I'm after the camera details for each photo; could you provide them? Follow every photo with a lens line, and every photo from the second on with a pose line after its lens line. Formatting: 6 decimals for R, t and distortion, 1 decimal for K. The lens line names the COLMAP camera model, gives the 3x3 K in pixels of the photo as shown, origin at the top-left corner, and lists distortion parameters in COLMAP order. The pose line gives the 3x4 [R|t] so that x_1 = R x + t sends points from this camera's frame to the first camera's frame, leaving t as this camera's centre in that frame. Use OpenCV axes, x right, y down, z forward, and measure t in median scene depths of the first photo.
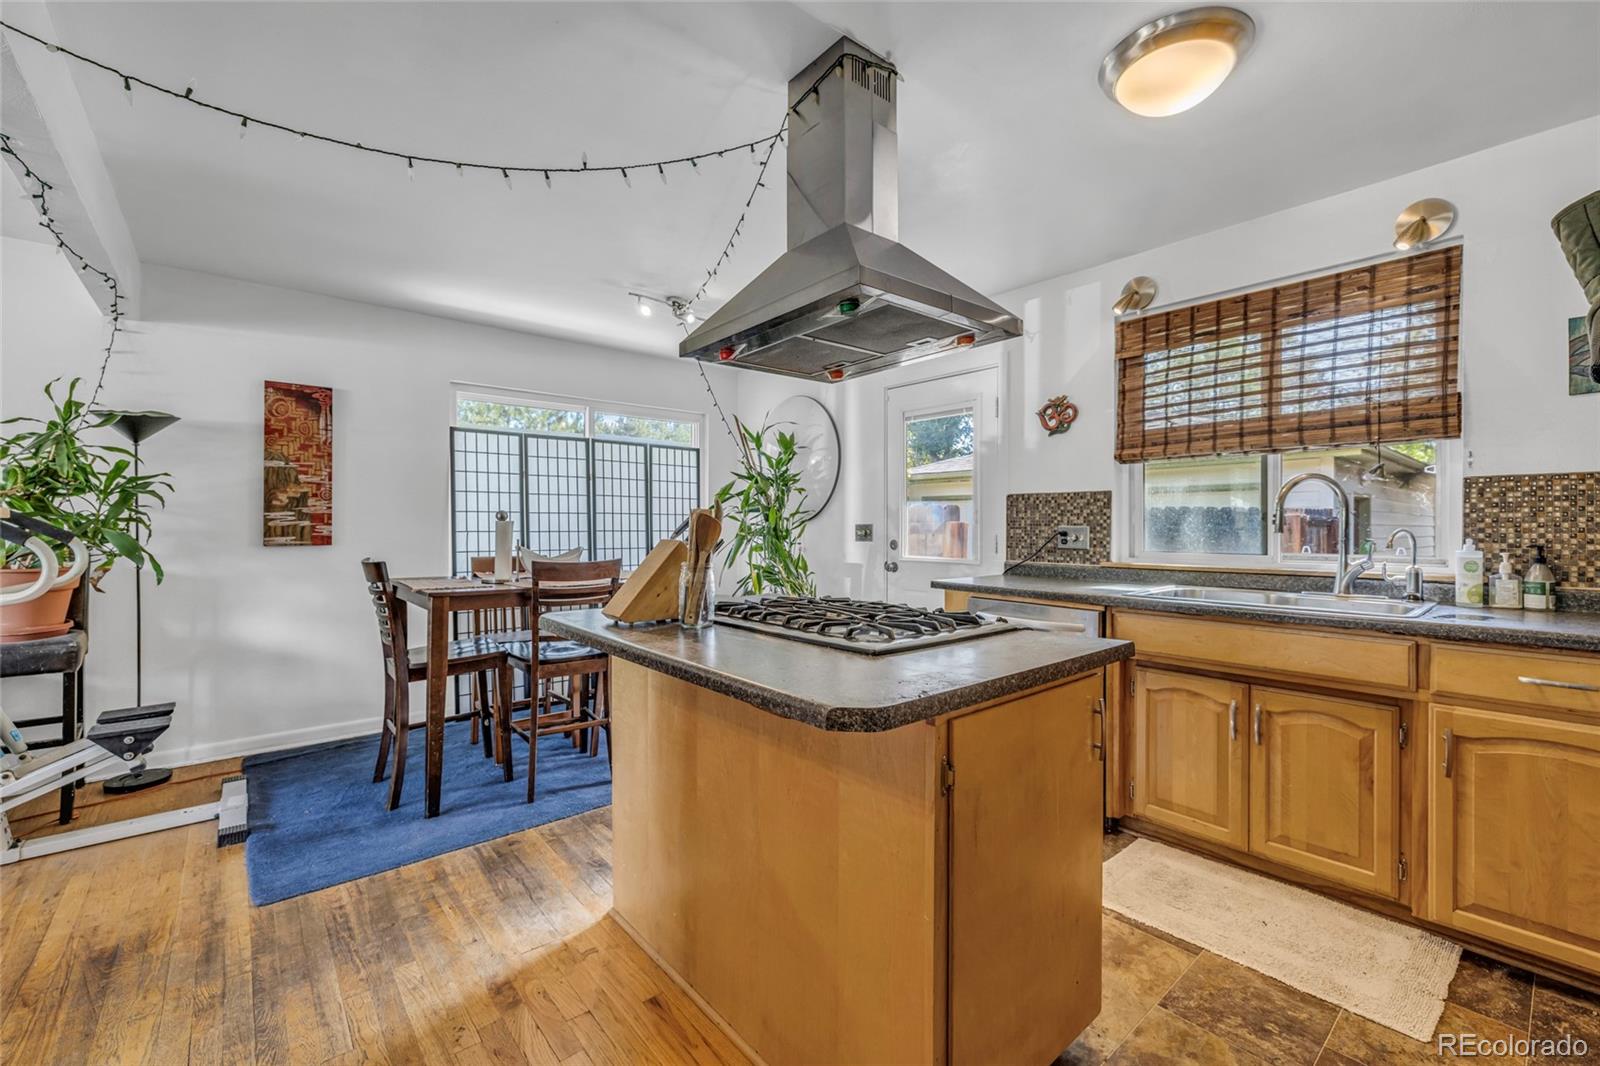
lens RADIAL K [[674.3, 0, 803.7], [0, 674.3, 526.1], [0, 0, 1]] dist [0.001084, -0.000605]
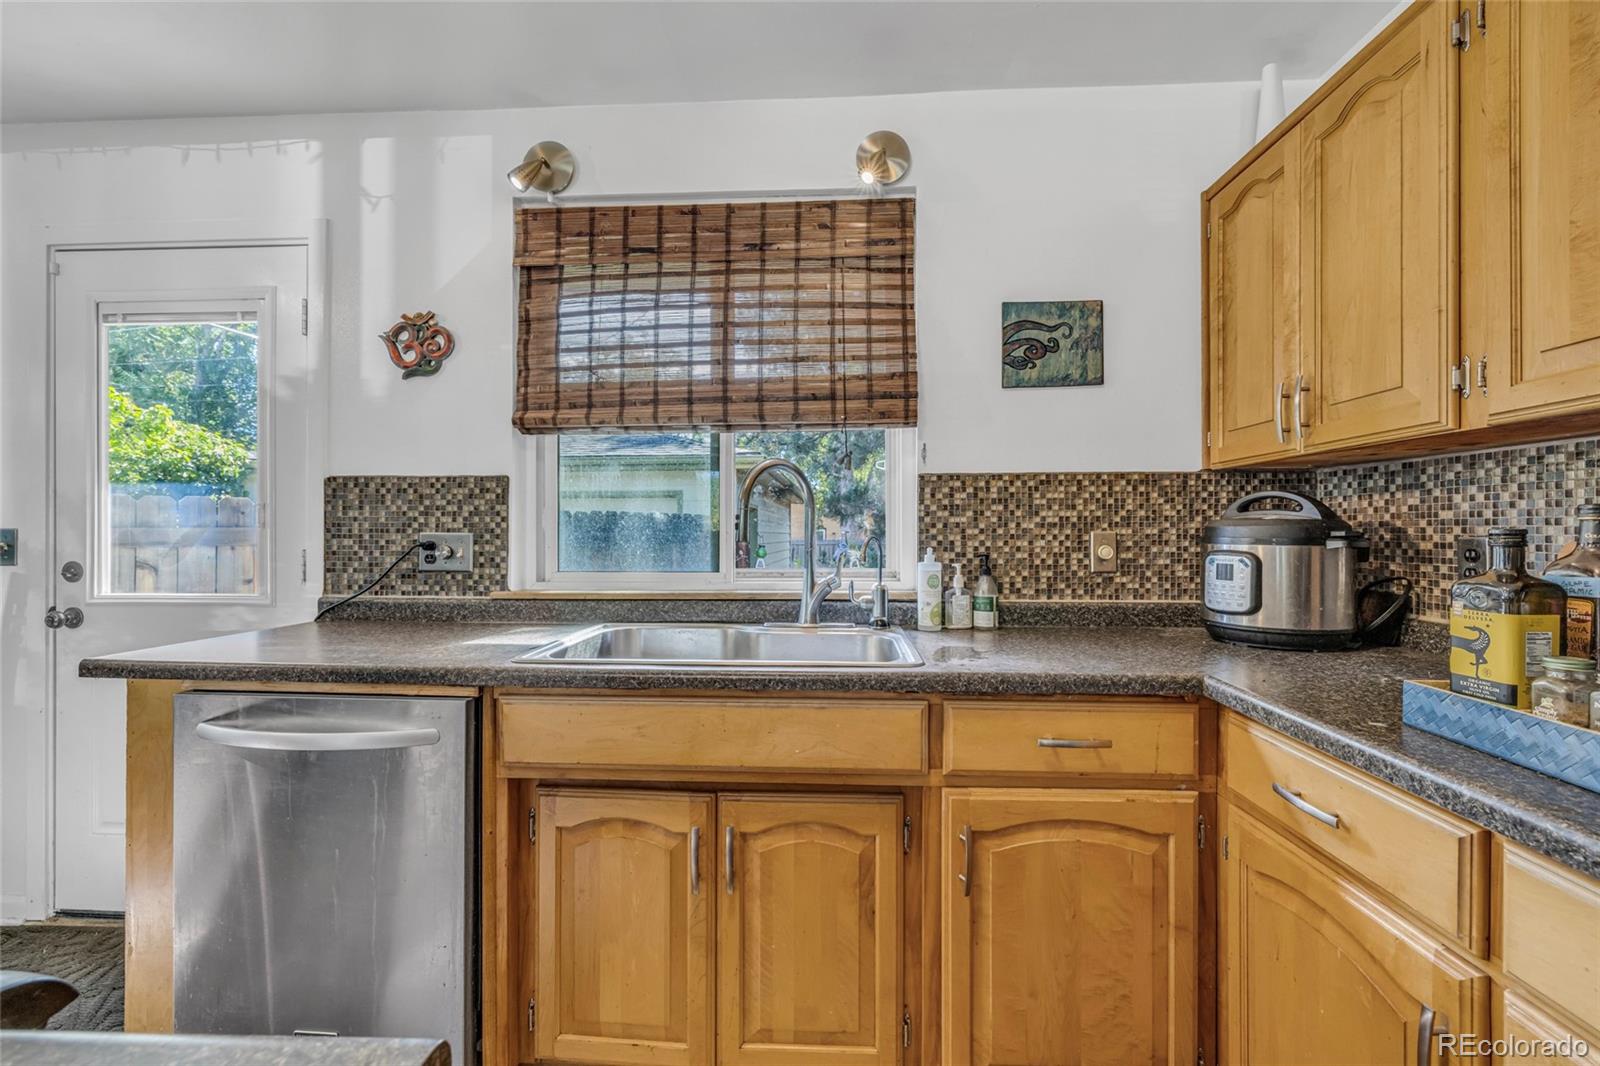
lens RADIAL K [[674.3, 0, 810.7], [0, 674.3, 531.6], [0, 0, 1]] dist [0.001084, -0.000605]
pose [[0.691648, 0.000483, 0.722235, 0.202541], [0.001230, 0.999998, -0.001846, 0.000466], [-0.722234, 0.002165, 0.691645, 0.373482]]
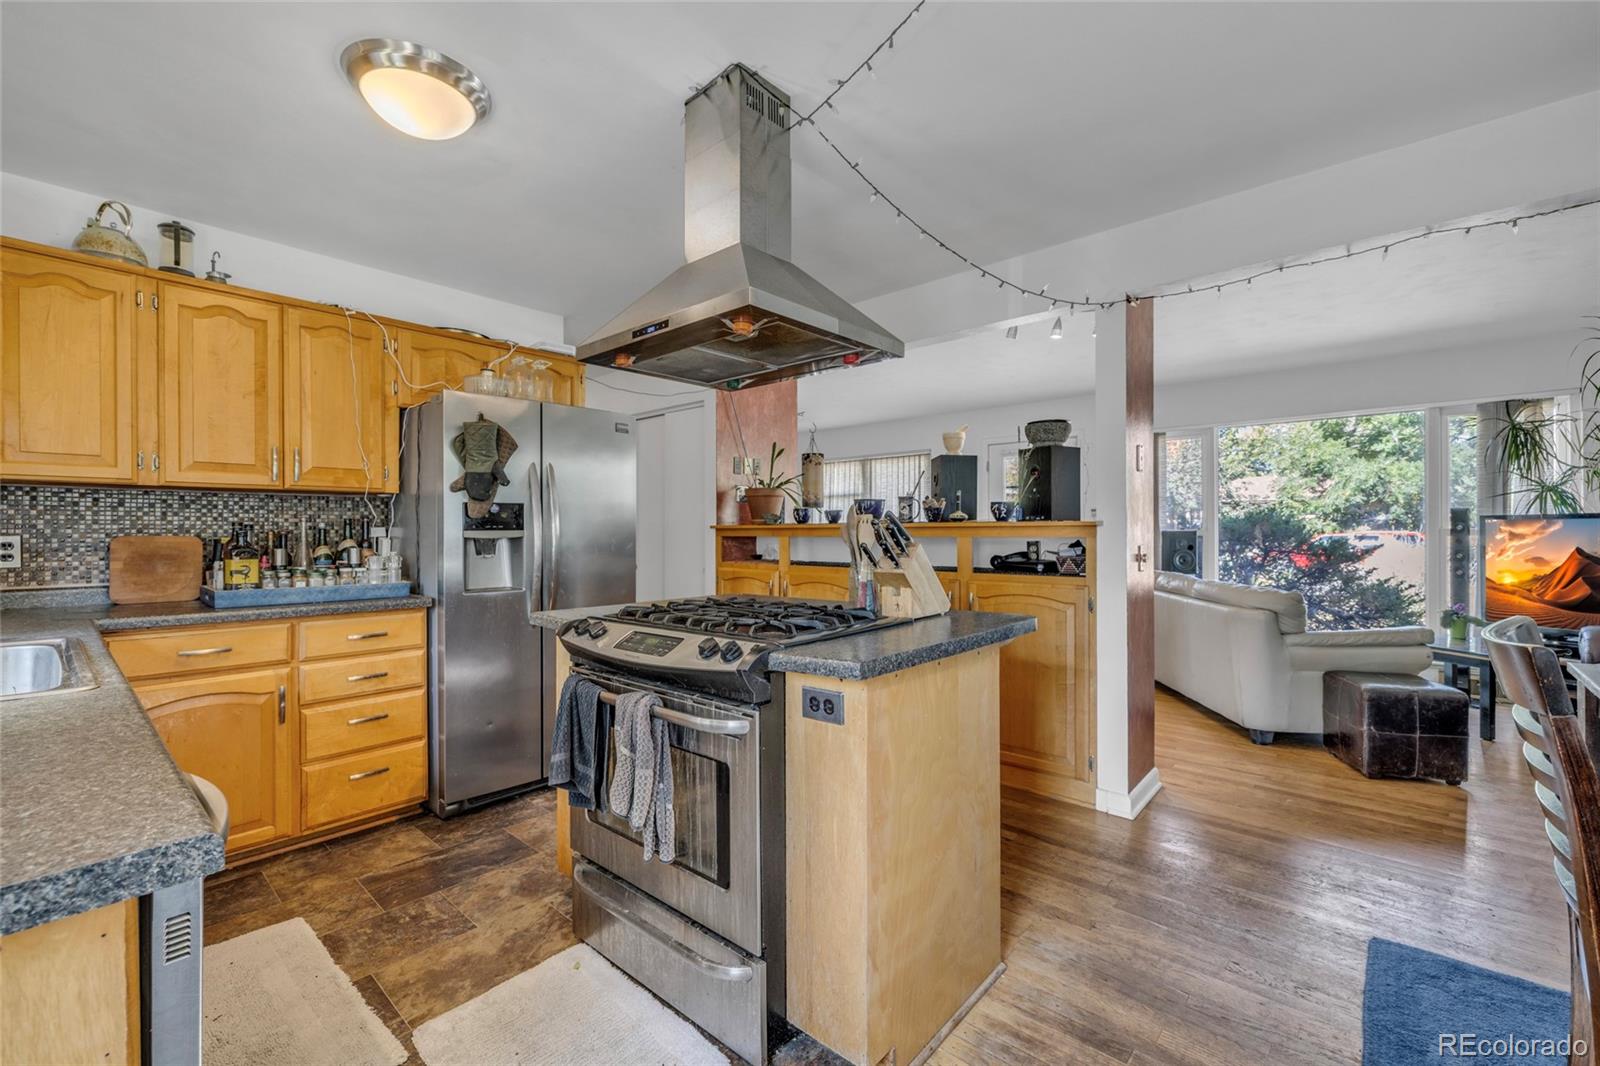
lens RADIAL K [[674.3, 0, 809.8], [0, 674.3, 531.2], [0, 0, 1]] dist [0.001084, -0.000605]
pose [[-0.990227, 0.002809, -0.139437, 0.056080], [0.002488, 0.999994, 0.002476, -0.000768], [0.139443, 0.002105, -0.990228, 1.220790]]
